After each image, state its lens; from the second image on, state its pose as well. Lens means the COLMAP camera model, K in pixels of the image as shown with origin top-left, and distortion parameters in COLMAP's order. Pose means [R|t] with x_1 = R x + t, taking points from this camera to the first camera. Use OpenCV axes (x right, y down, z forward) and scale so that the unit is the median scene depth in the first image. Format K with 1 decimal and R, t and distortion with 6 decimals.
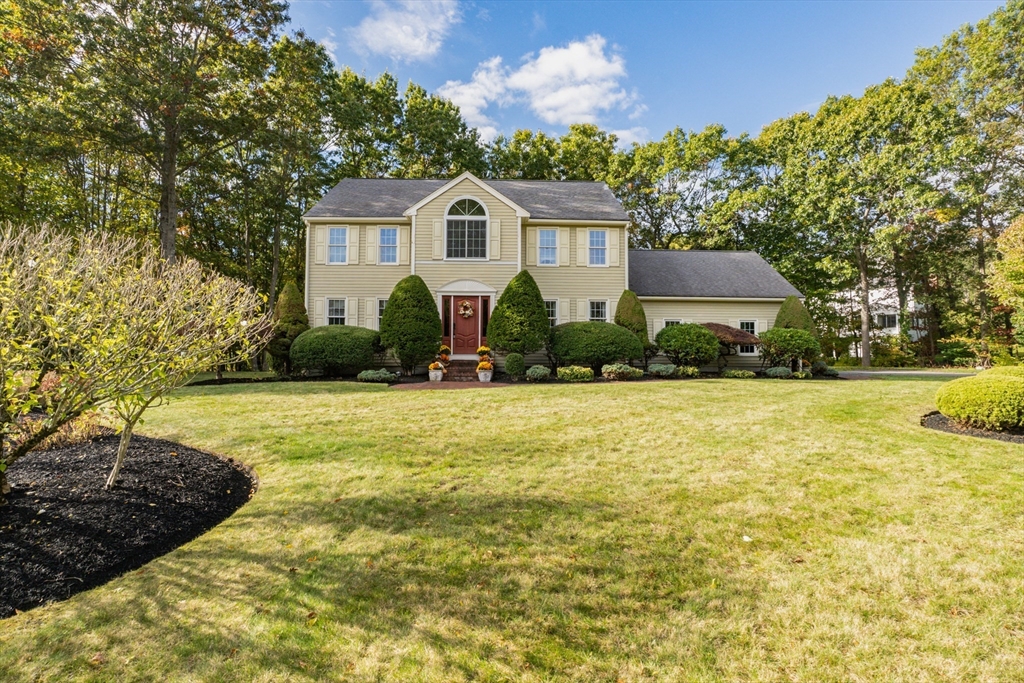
lens RADIAL K [[530.0, 0, 512.4], [0, 530.0, 351.0], [0, 0, 1]] dist [0.001661, 0.000006]
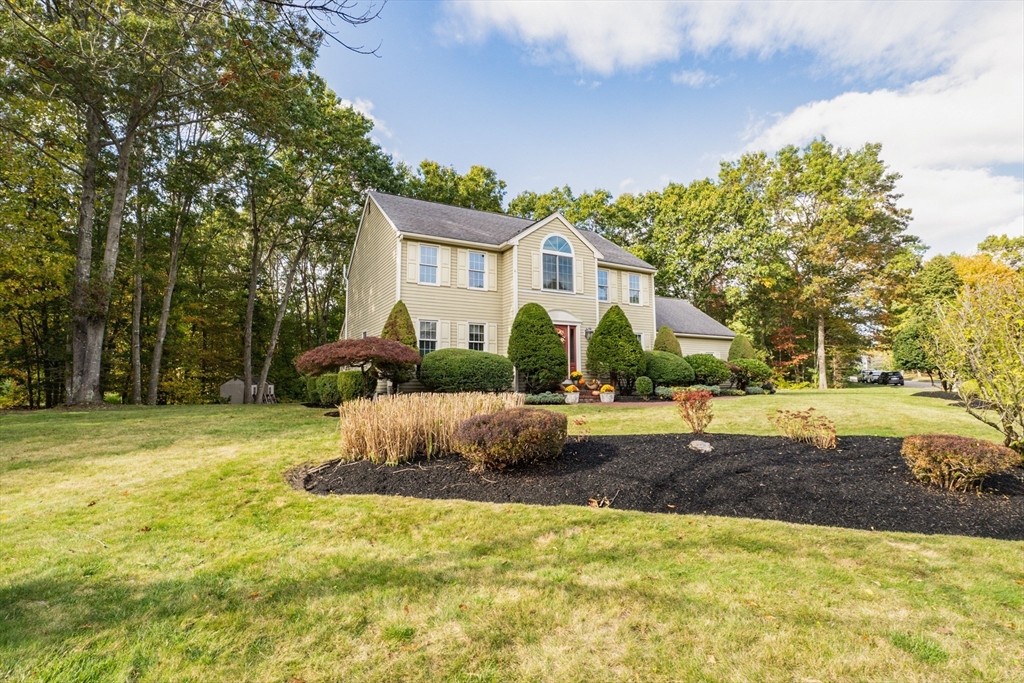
lens RADIAL K [[530.0, 0, 512.4], [0, 530.0, 351.0], [0, 0, 1]] dist [0.001661, 0.000006]
pose [[0.864014, 0.021649, 0.503002, -0.708987], [-0.002279, 0.999233, -0.039093, -0.008780], [-0.503462, 0.032631, 0.863401, 0.116418]]
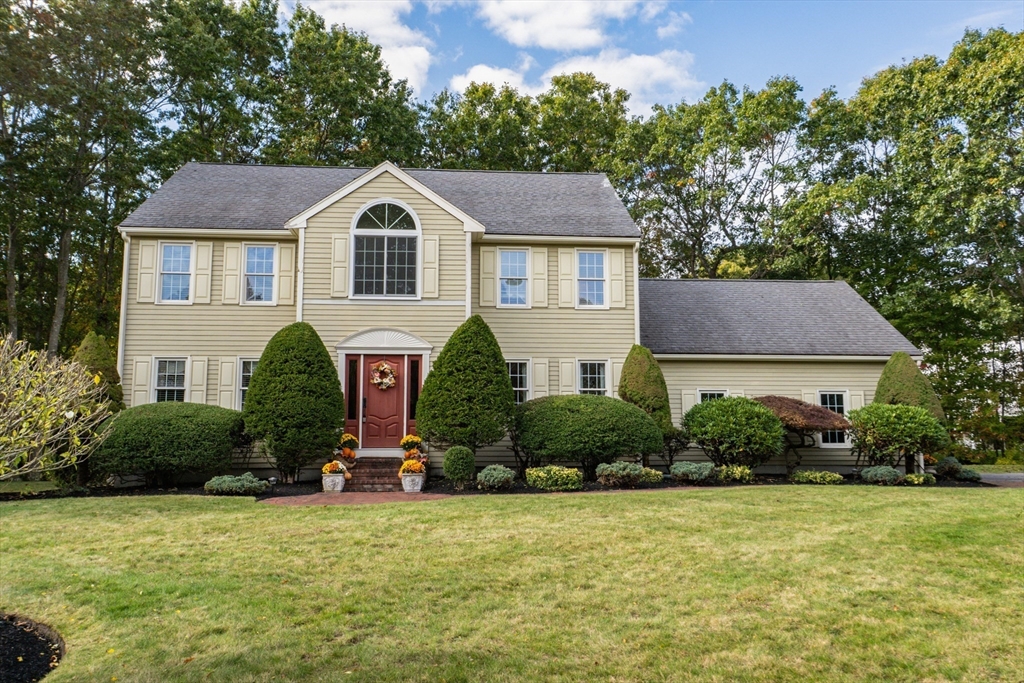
lens RADIAL K [[936.5, 0, 512.0], [0, 936.5, 341.5], [0, 0, 1]] dist [0.081428, 0.005844]
pose [[0.999153, -0.001521, 0.041132, 0.018770], [0.005716, 0.994762, -0.102062, -0.004495], [-0.040761, 0.102211, 0.993927, -0.116518]]
